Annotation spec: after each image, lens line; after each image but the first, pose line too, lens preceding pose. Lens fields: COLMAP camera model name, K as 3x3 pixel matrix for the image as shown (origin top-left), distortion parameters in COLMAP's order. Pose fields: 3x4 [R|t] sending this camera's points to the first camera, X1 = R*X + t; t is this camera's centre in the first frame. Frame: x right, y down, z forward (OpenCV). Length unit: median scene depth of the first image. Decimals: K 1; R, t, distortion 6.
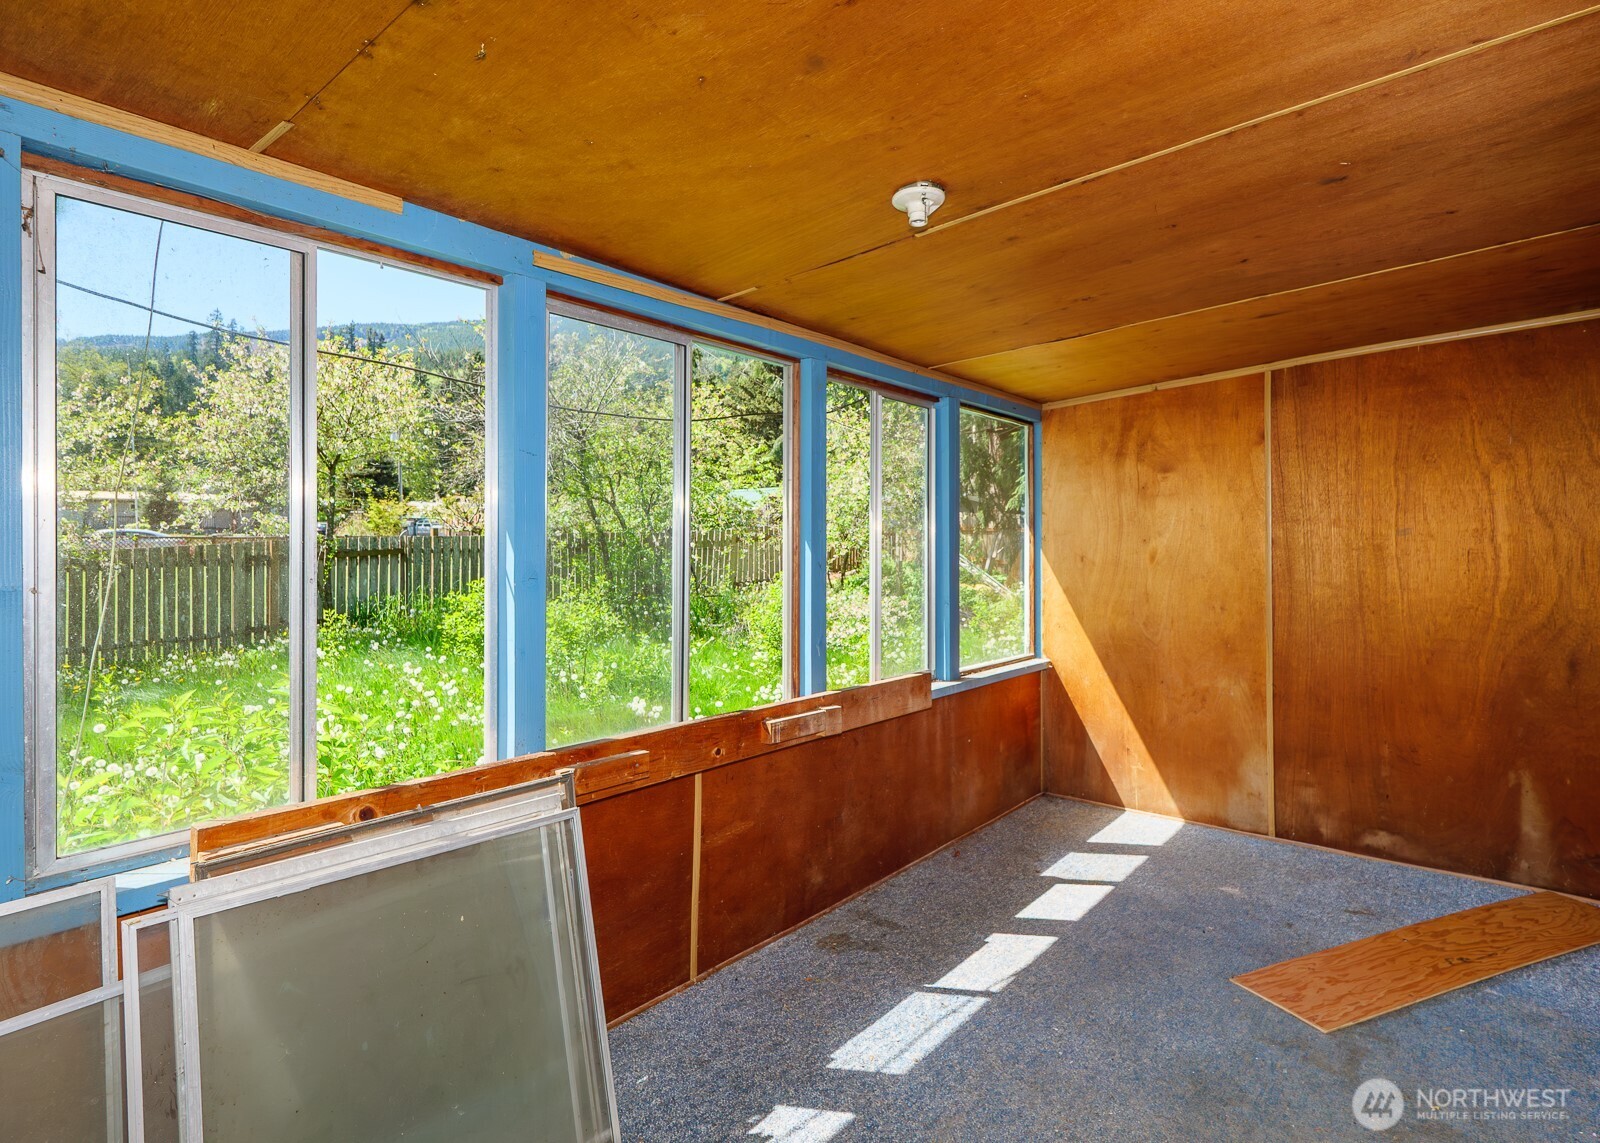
lens RADIAL K [[868.0, 0, 792.6], [0, 868.0, 548.7], [0, 0, 1]] dist [0.004508, 0.000386]
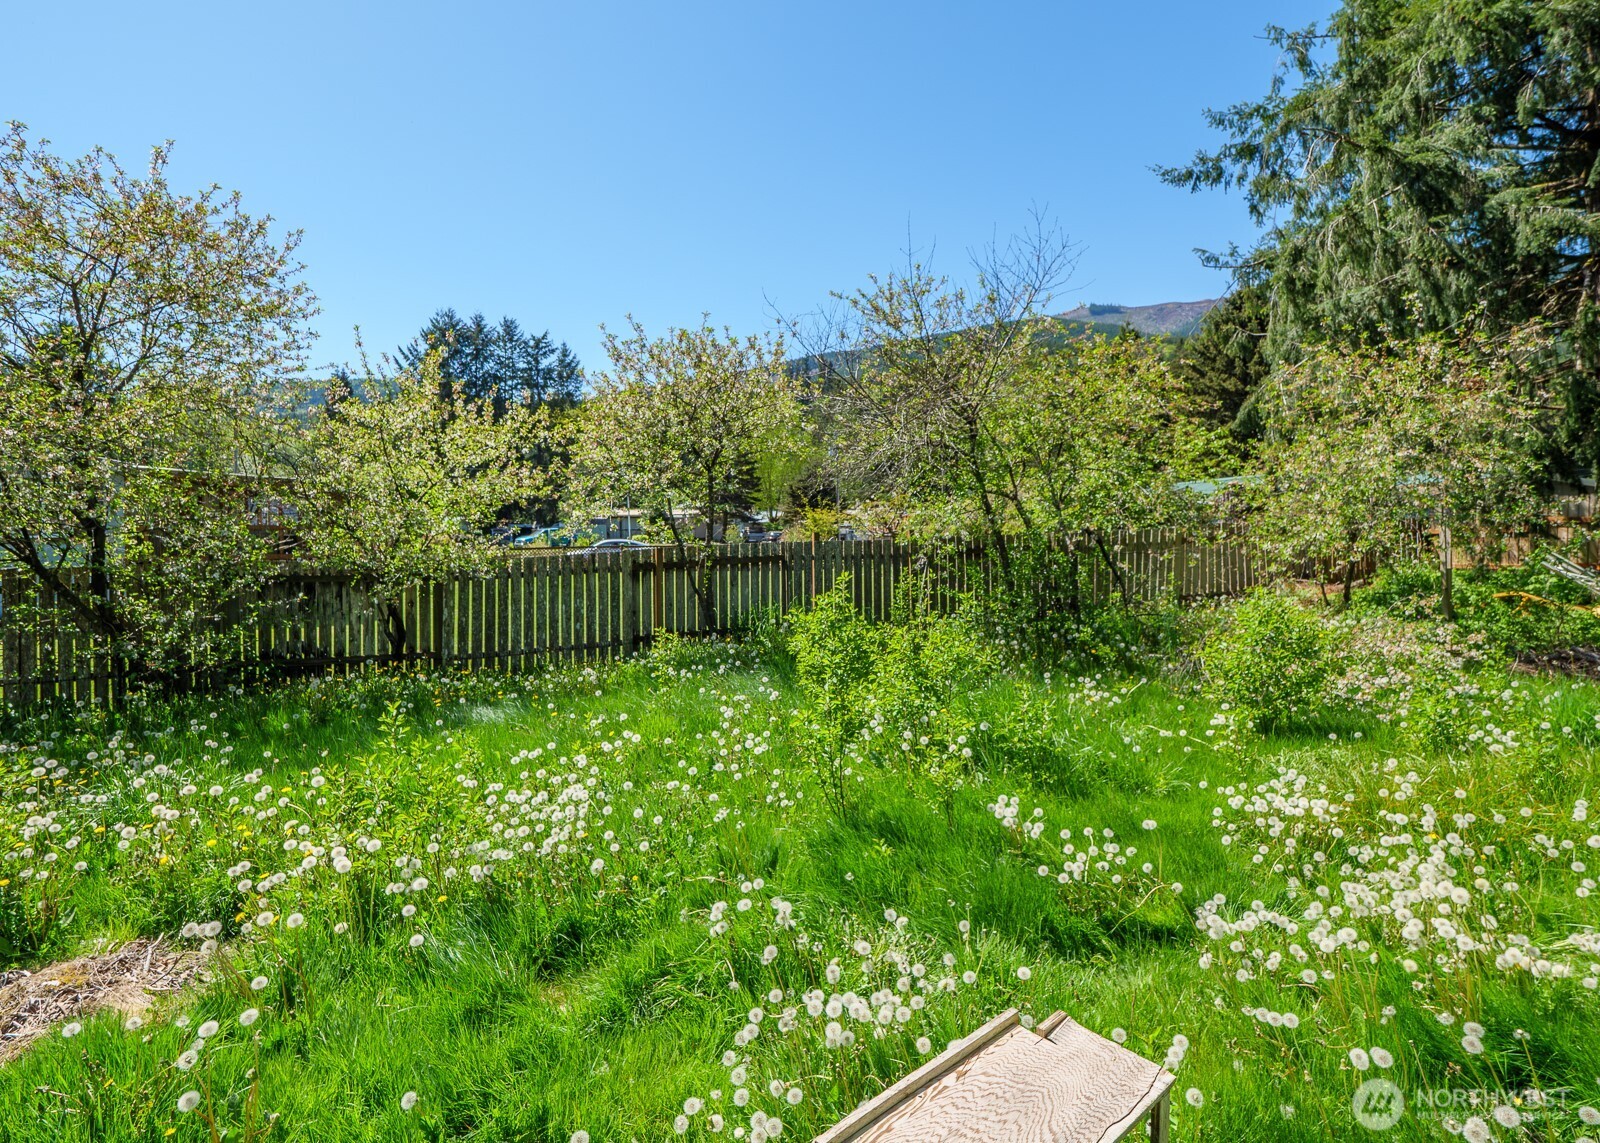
lens RADIAL K [[868.0, 0, 792.6], [0, 868.0, 548.7], [0, 0, 1]] dist [0.004508, 0.000386]
pose [[0.882801, -0.009551, -0.469651, -0.013019], [0.006815, 0.999948, -0.007526, 0.000108], [0.469698, 0.003444, 0.882820, 0.240695]]
